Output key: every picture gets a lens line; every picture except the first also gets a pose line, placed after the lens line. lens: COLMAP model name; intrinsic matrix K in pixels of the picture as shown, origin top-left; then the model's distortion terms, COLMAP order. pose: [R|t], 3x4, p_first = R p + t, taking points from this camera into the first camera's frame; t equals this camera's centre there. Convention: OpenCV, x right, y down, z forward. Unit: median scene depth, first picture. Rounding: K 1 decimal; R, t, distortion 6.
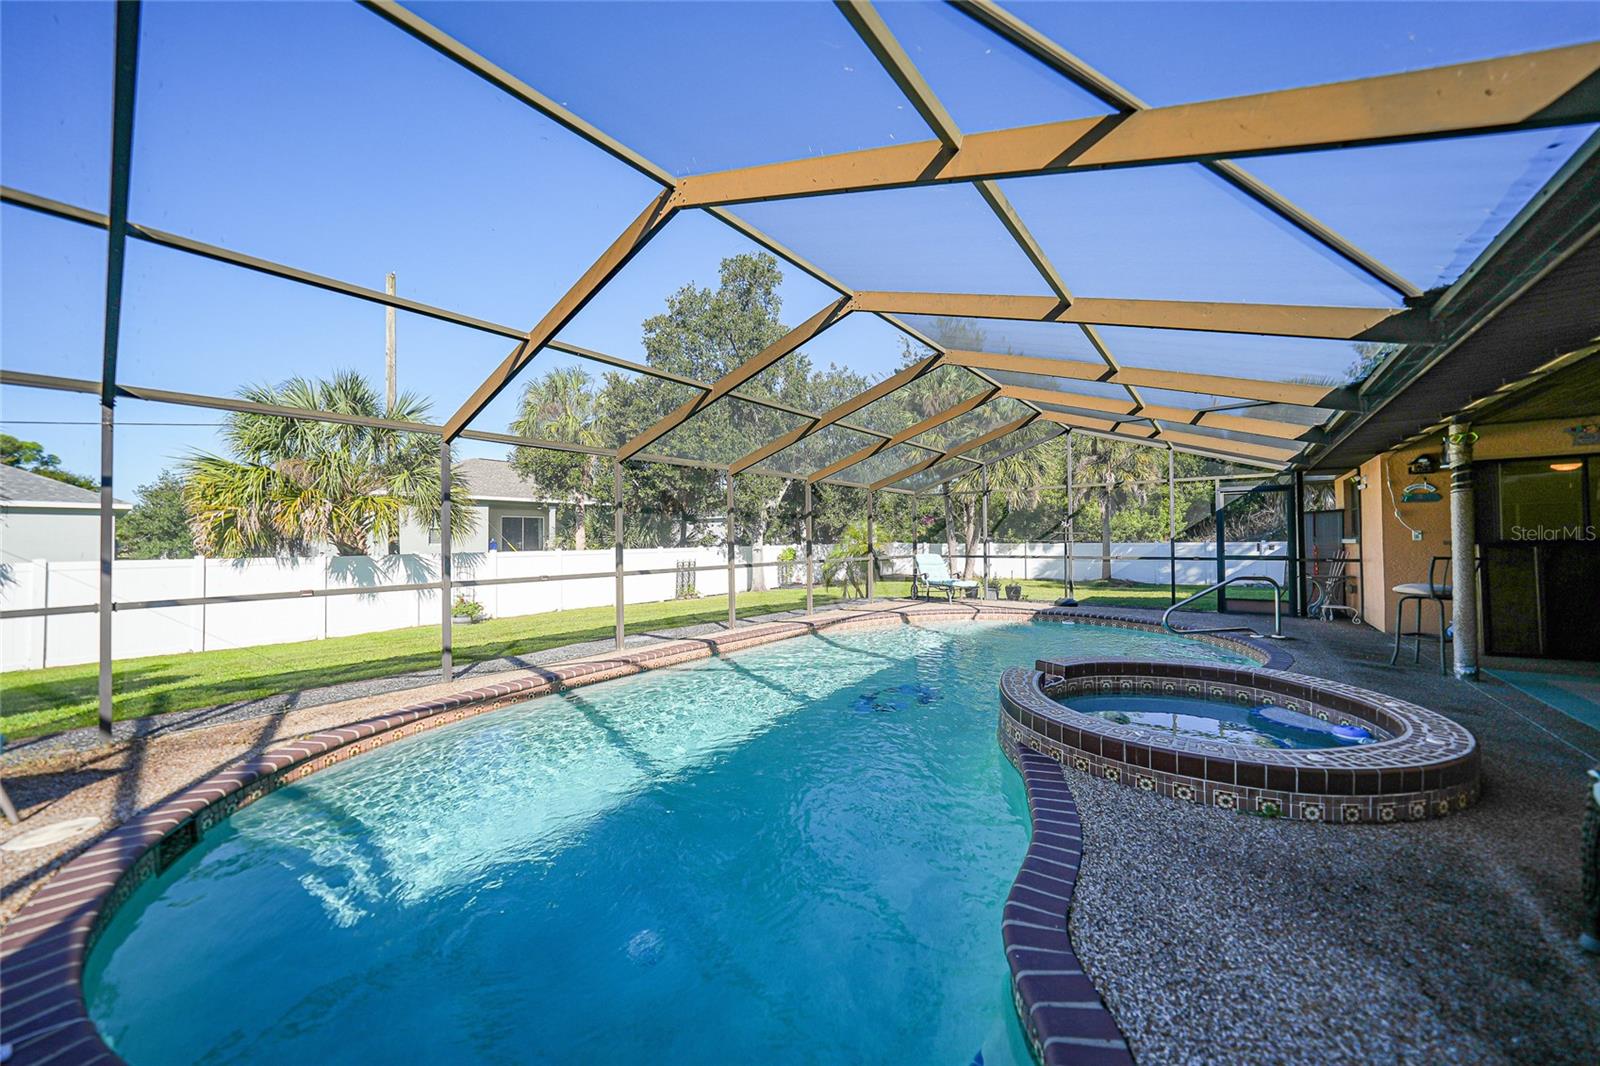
lens RADIAL K [[552.4, 0, 801.7], [0, 552.4, 530.6], [0, 0, 1]] dist [-0.030563, 0.006952]
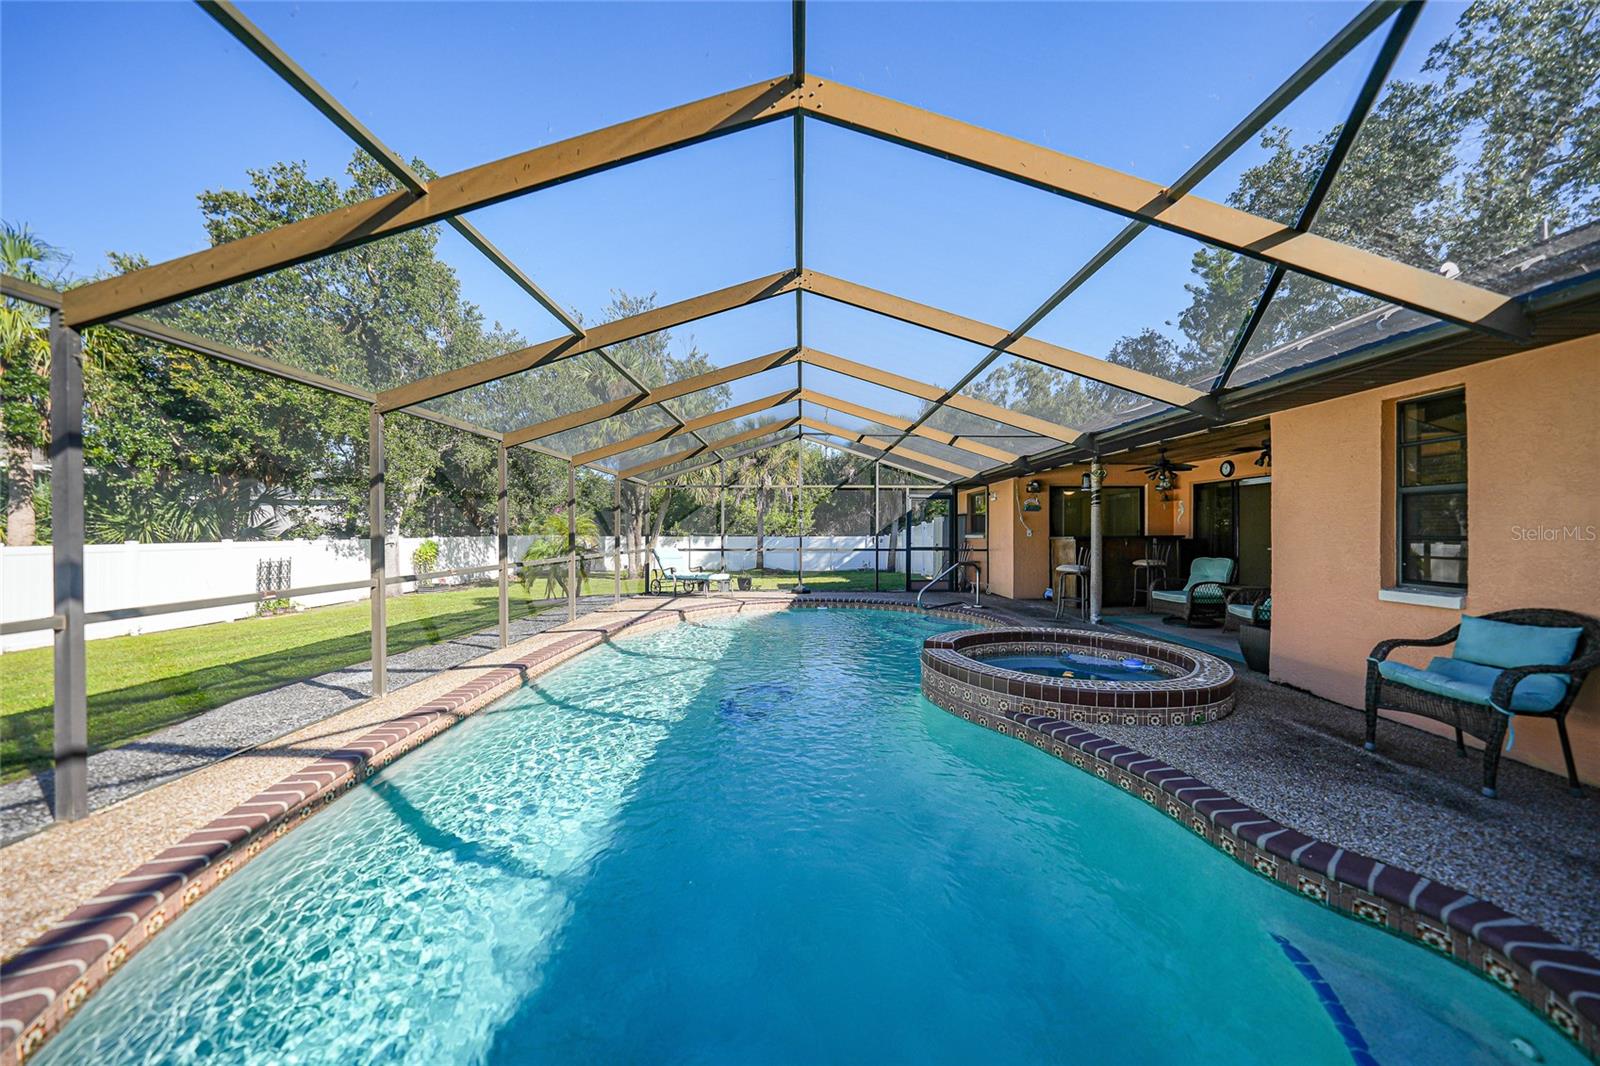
lens RADIAL K [[552.4, 0, 801.7], [0, 552.4, 530.6], [0, 0, 1]] dist [-0.030563, 0.006952]
pose [[0.790507, 0.010509, 0.612363, -0.187006], [-0.018562, 0.999805, 0.006803, 0.001956], [-0.612172, -0.016745, 0.790547, 0.101256]]
